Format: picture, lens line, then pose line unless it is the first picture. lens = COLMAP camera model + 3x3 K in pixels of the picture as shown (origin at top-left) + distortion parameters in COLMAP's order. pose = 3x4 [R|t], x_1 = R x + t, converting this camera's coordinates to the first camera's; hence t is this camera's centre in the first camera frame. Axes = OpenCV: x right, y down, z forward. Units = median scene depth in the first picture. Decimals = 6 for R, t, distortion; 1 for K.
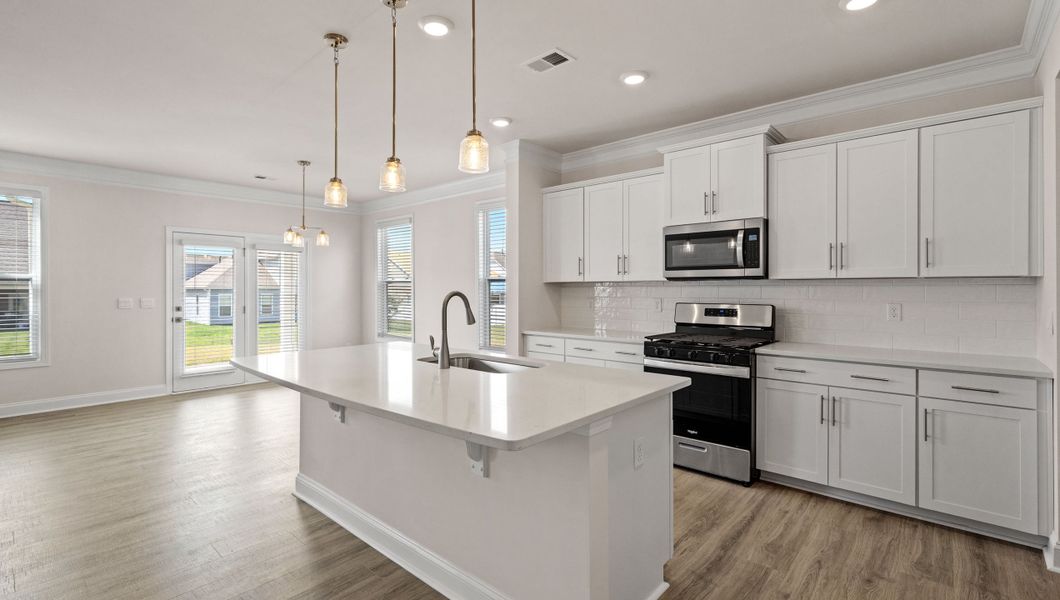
lens RADIAL K [[468.1, 0, 526.8], [0, 468.1, 291.8], [0, 0, 1]] dist [-0.001072, -0.000106]
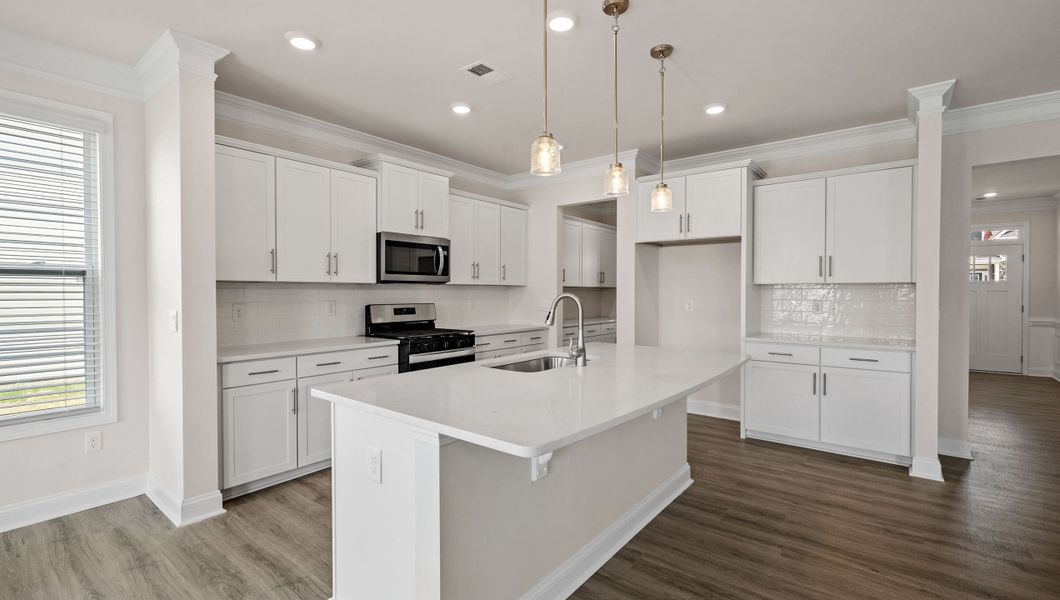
lens RADIAL K [[467.4, 0, 530.0], [0, 467.4, 300.0], [0, 0, 1]] dist [-0.000839, -0.000106]
pose [[-0.057667, -0.015589, 0.998214, -0.774063], [0.007544, 0.999843, 0.016050, -0.000555], [-0.998307, 0.008456, -0.057540, 0.743366]]
